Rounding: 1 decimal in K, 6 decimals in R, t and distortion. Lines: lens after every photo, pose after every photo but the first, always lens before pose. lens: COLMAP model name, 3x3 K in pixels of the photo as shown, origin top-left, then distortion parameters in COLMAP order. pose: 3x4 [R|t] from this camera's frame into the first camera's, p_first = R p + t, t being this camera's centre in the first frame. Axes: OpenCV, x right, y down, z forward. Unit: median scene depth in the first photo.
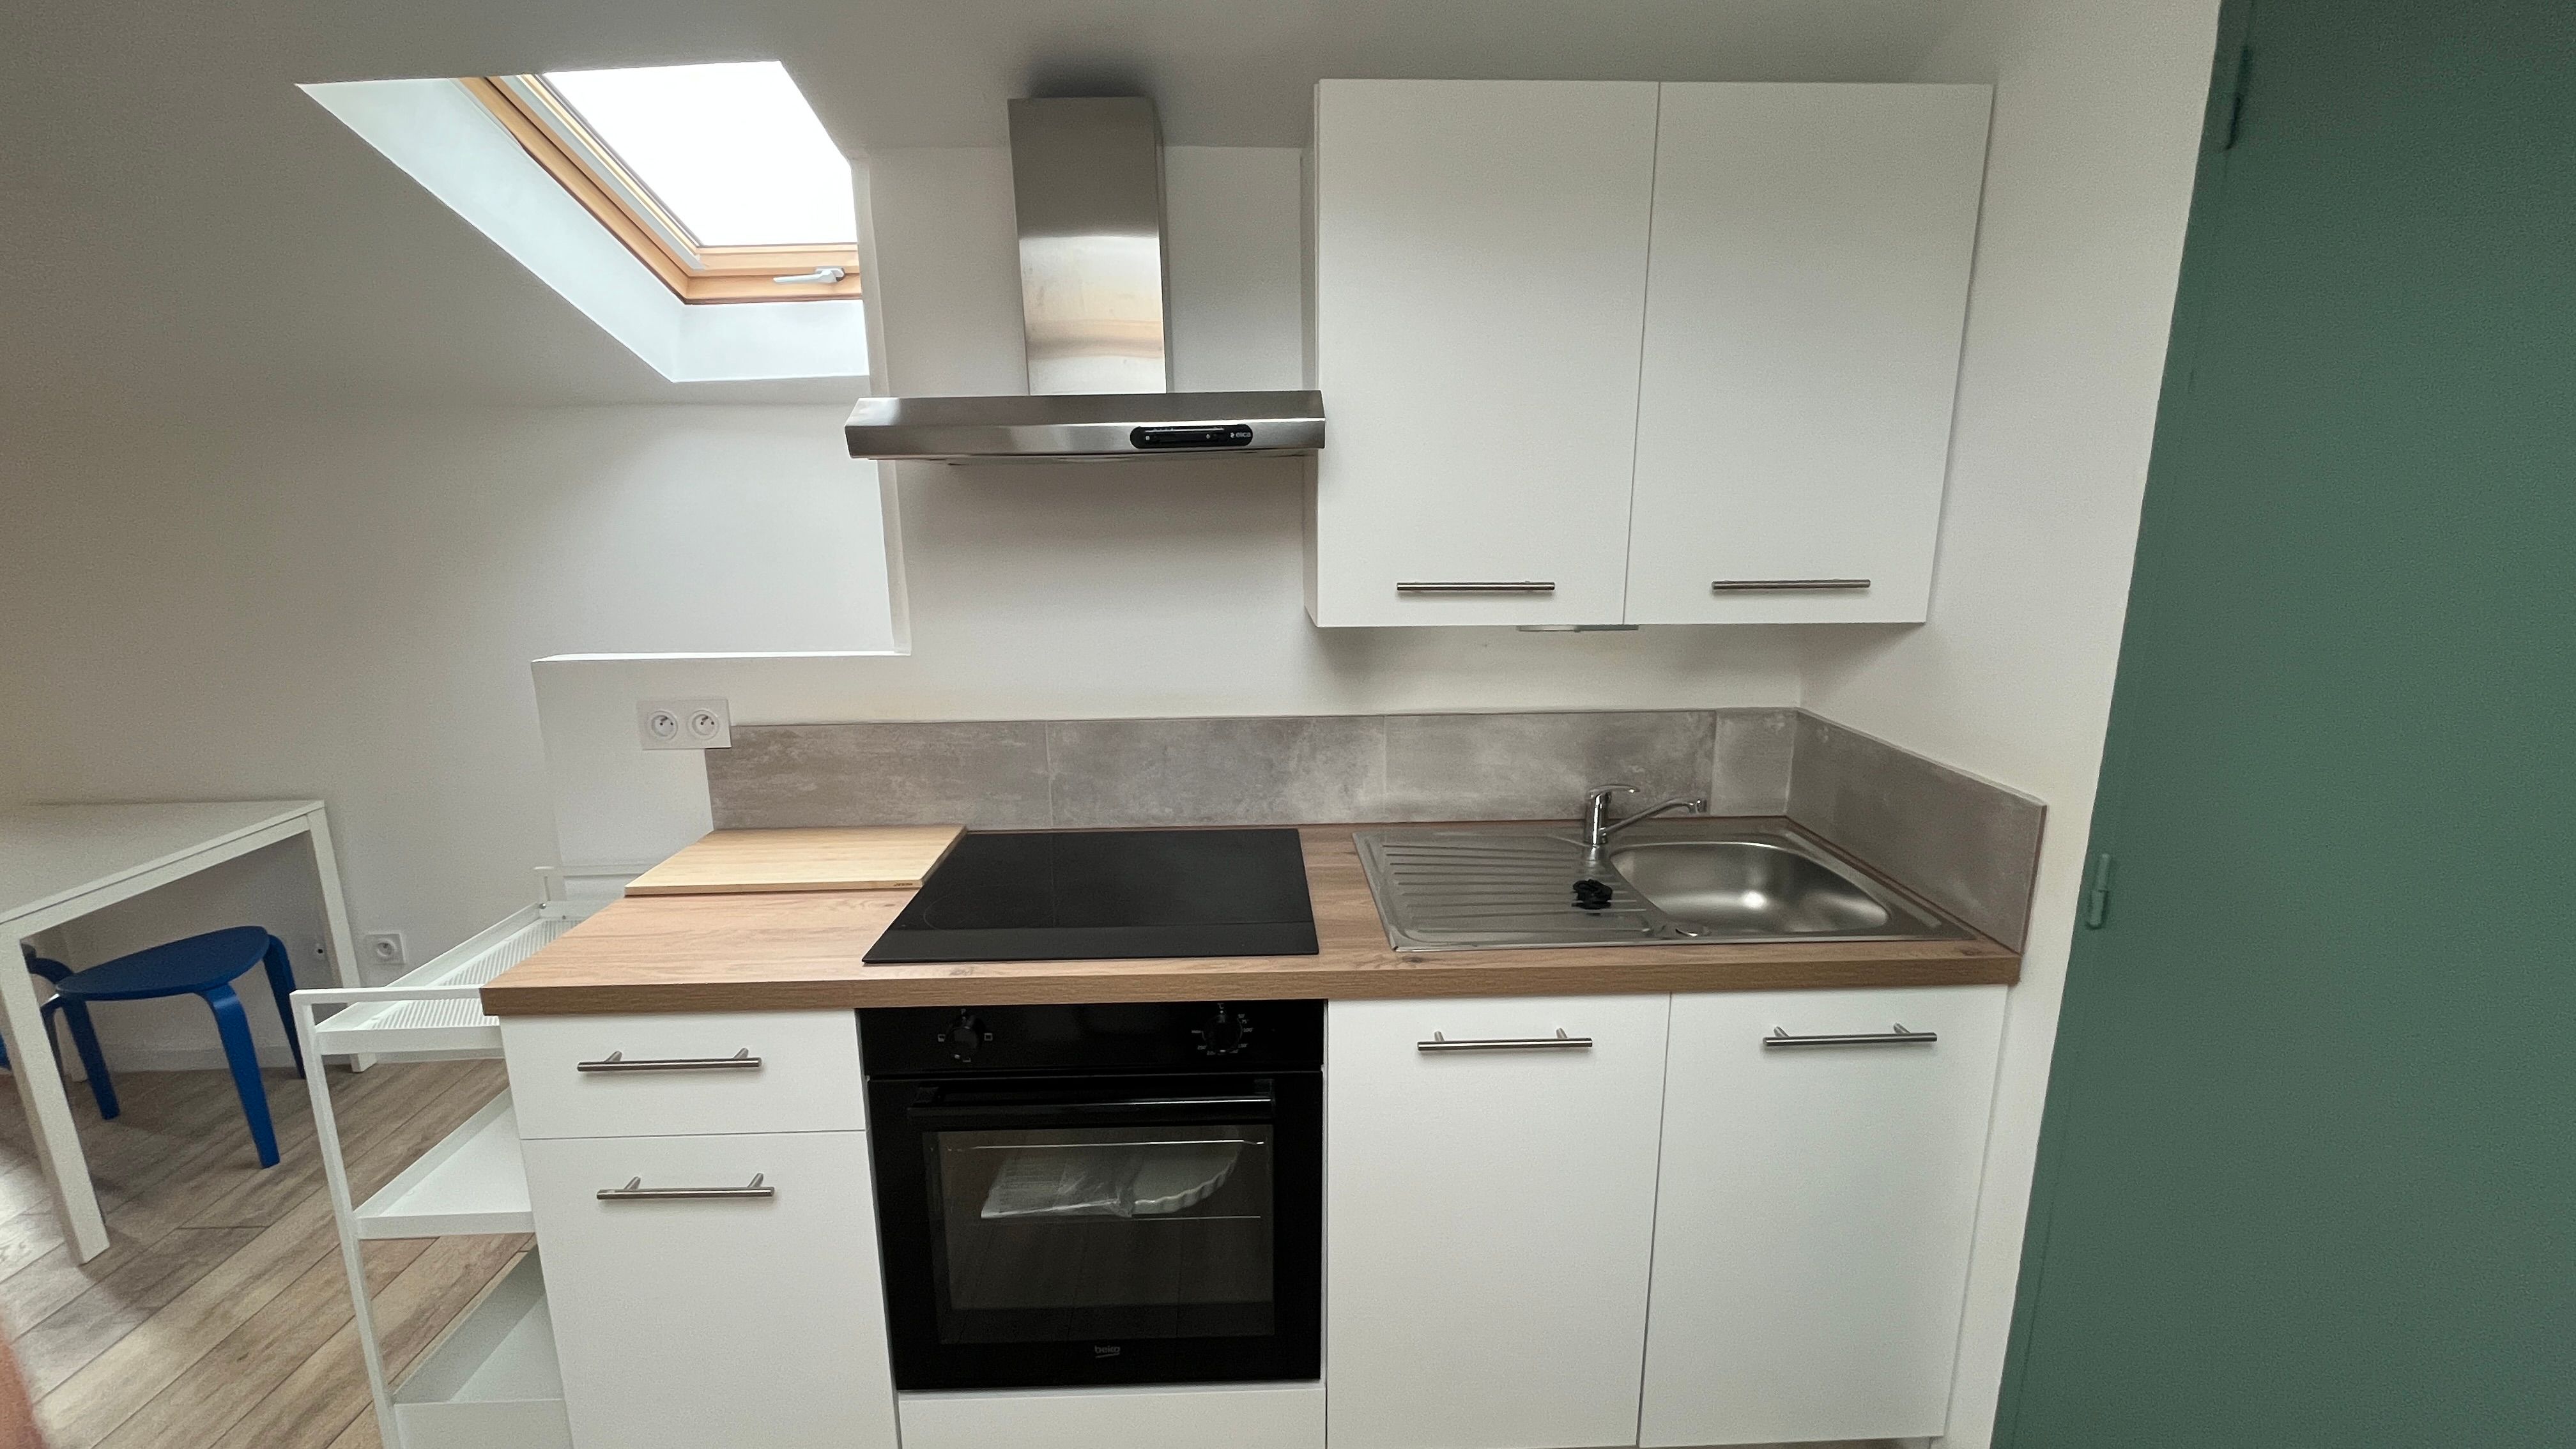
lens RADIAL K [[1035.8, 0, 1277.1], [0, 1035.8, 718.9], [0, 0, 1]] dist [-0.001566, -0.001326]
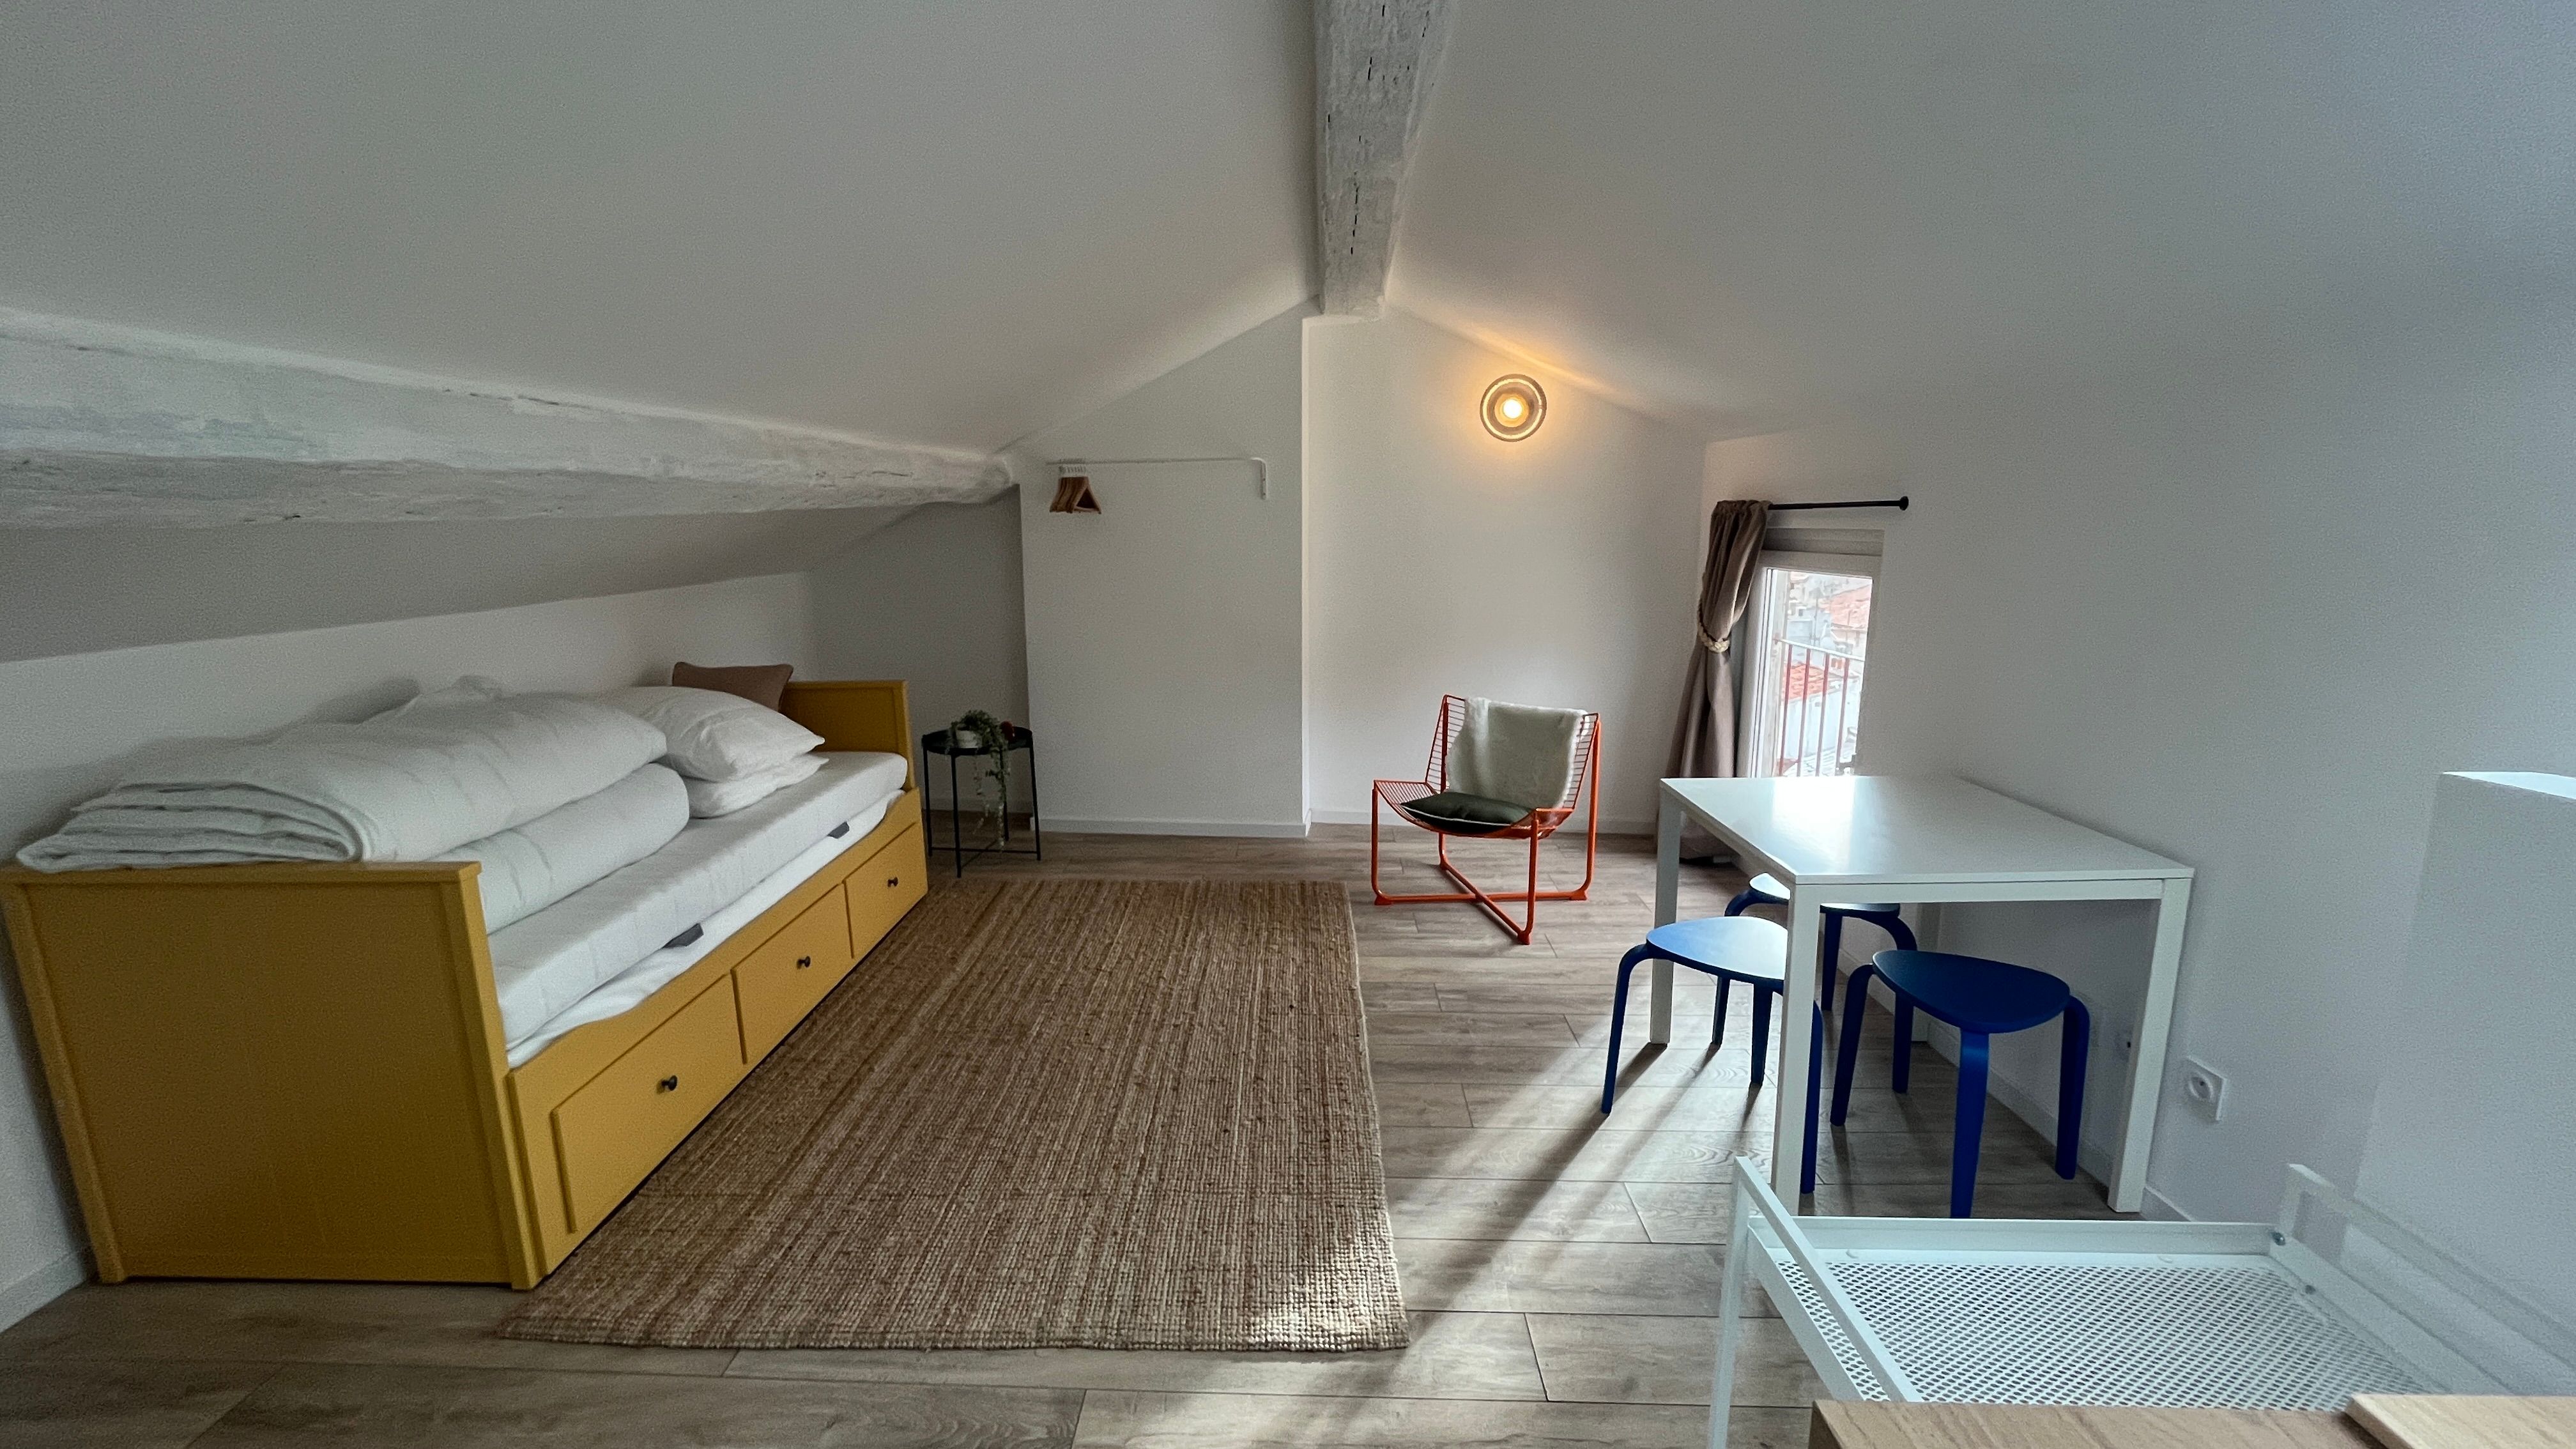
lens RADIAL K [[1035.8, 0, 1272.5], [0, 1035.8, 720.8], [0, 0, 1]] dist [-0.001566, -0.001326]
pose [[-0.063190, 0.197741, -0.978215, -0.263787], [-0.197375, 0.958338, 0.206473, -0.073416], [0.978289, 0.206123, -0.021529, 0.530121]]
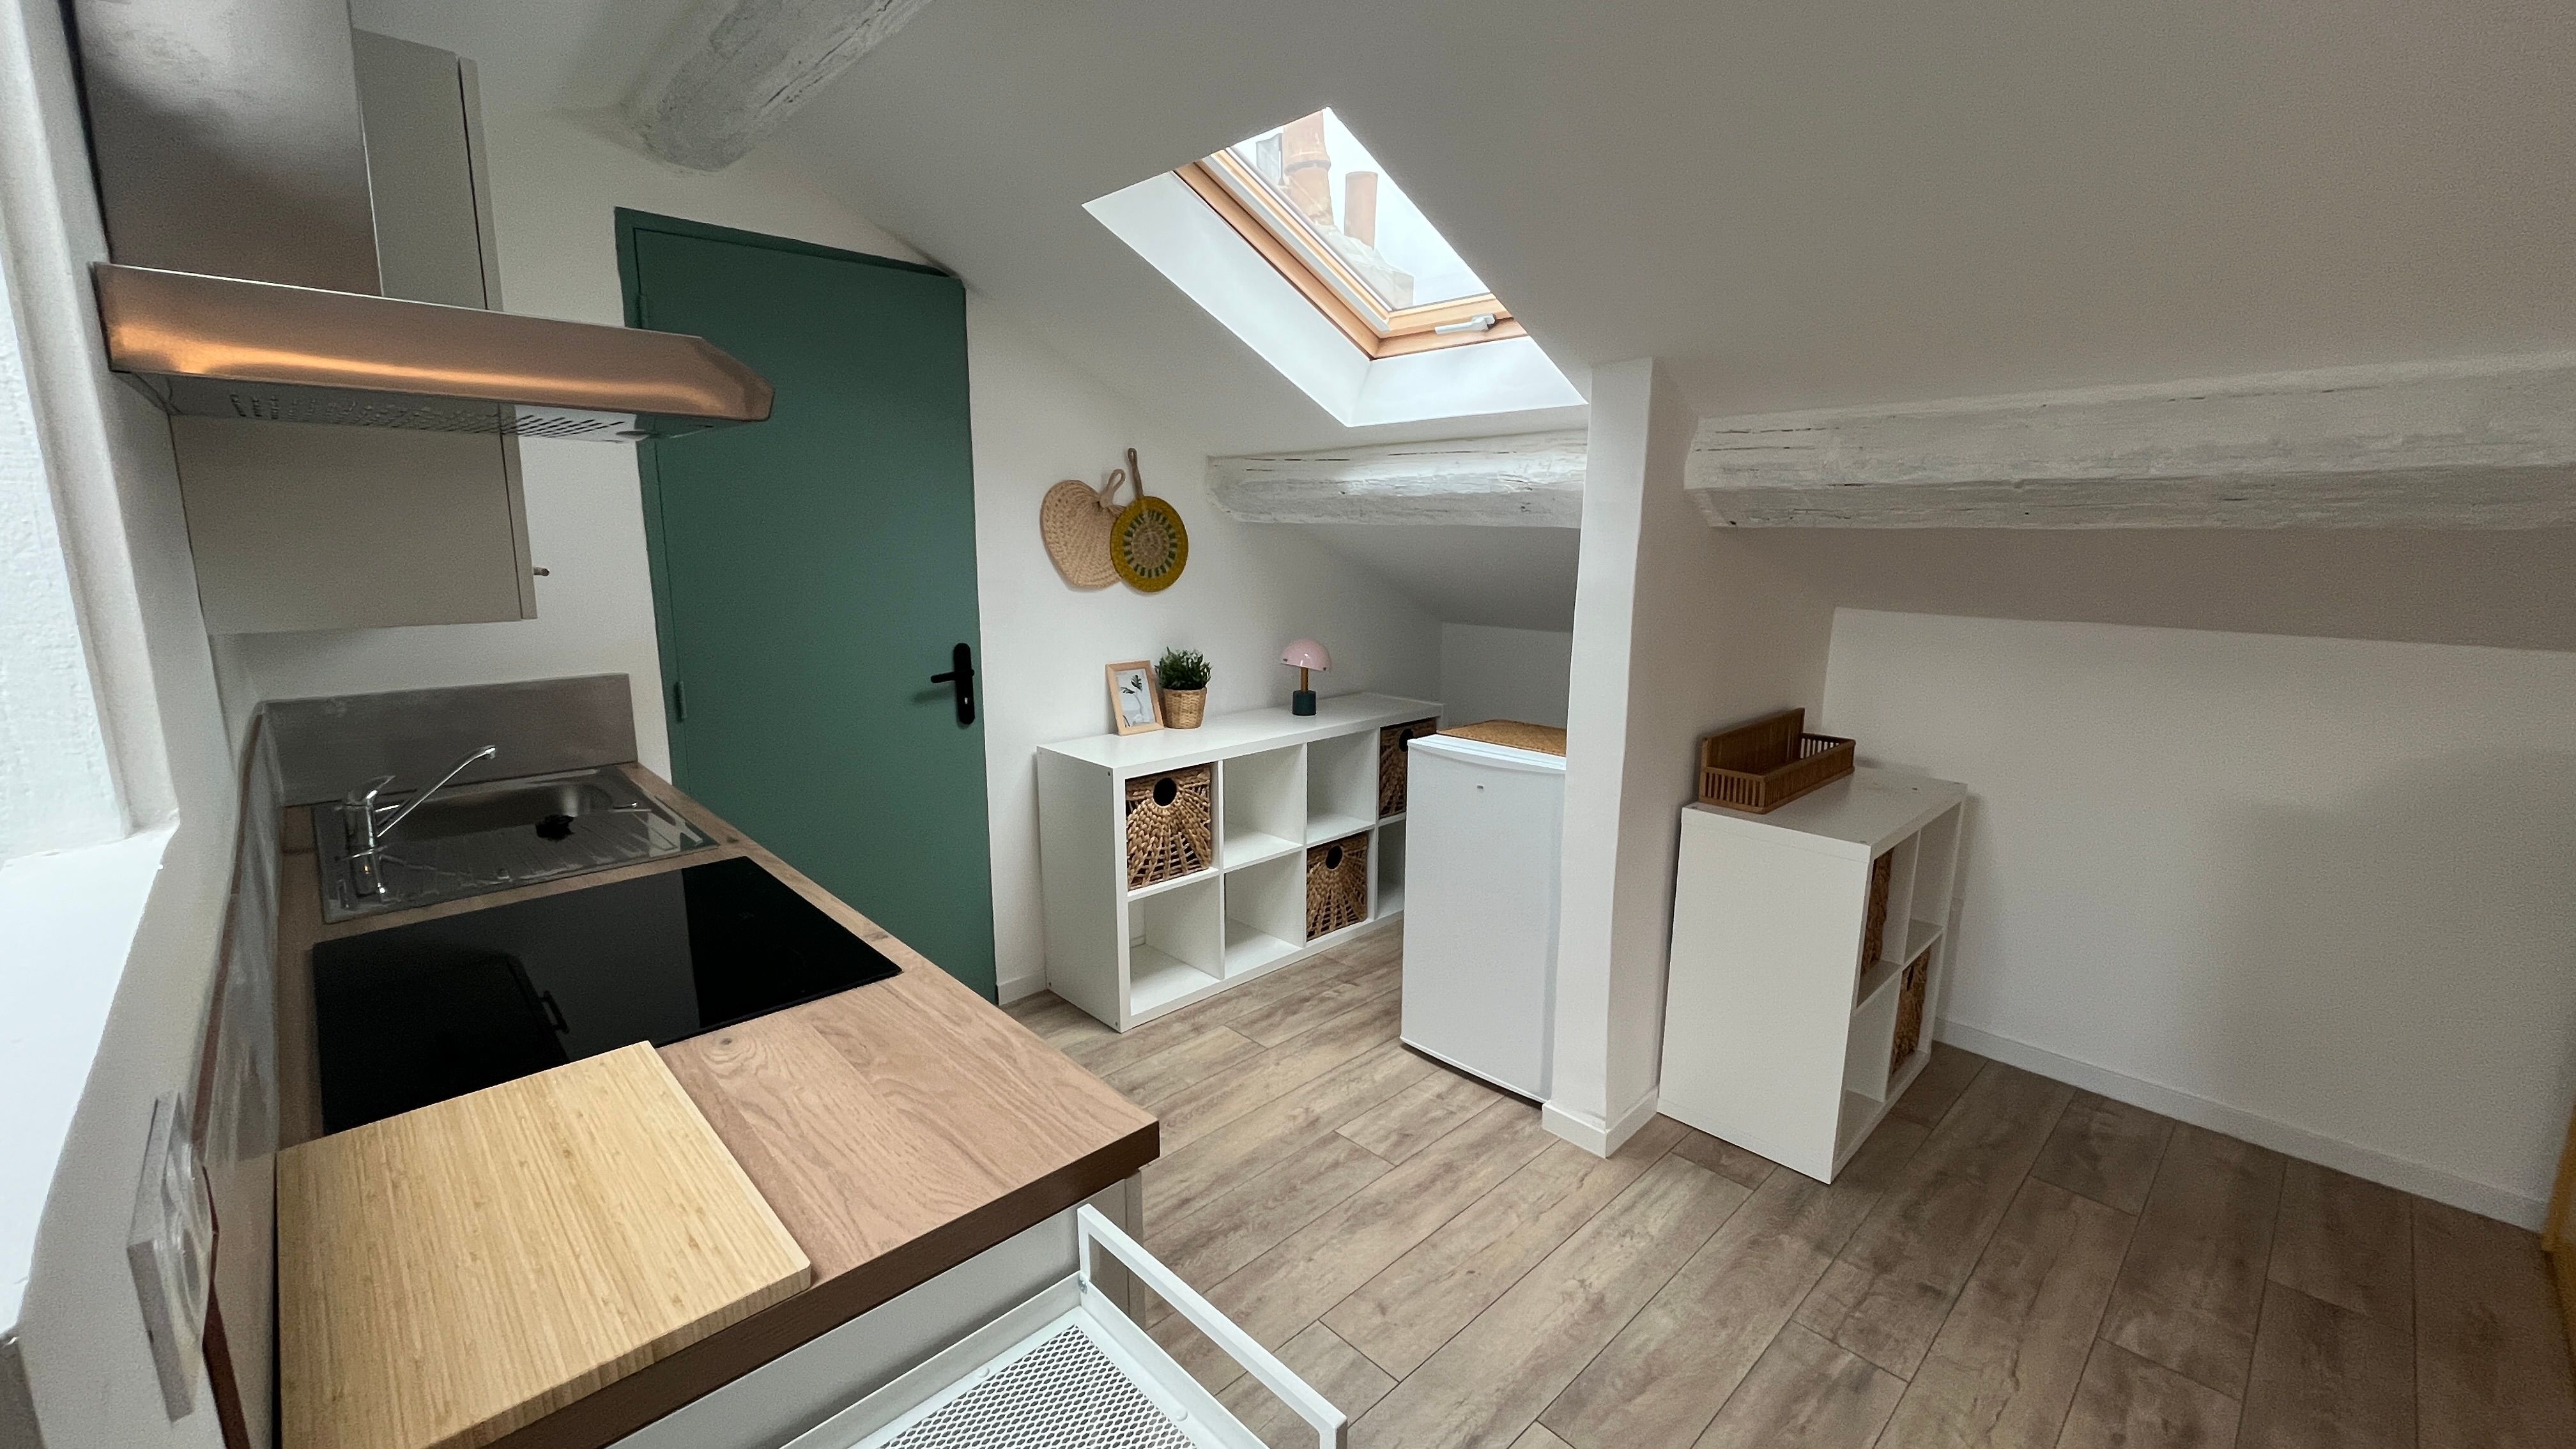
lens RADIAL K [[1035.8, 0, 1276.7], [0, 1035.8, 711.4], [0, 0, 1]] dist [-0.001566, -0.001326]
pose [[-0.662843, -0.129401, 0.737492, -1.020373], [0.159401, 0.937988, 0.307846, -0.173620], [-0.731595, 0.321610, -0.601112, 0.983711]]
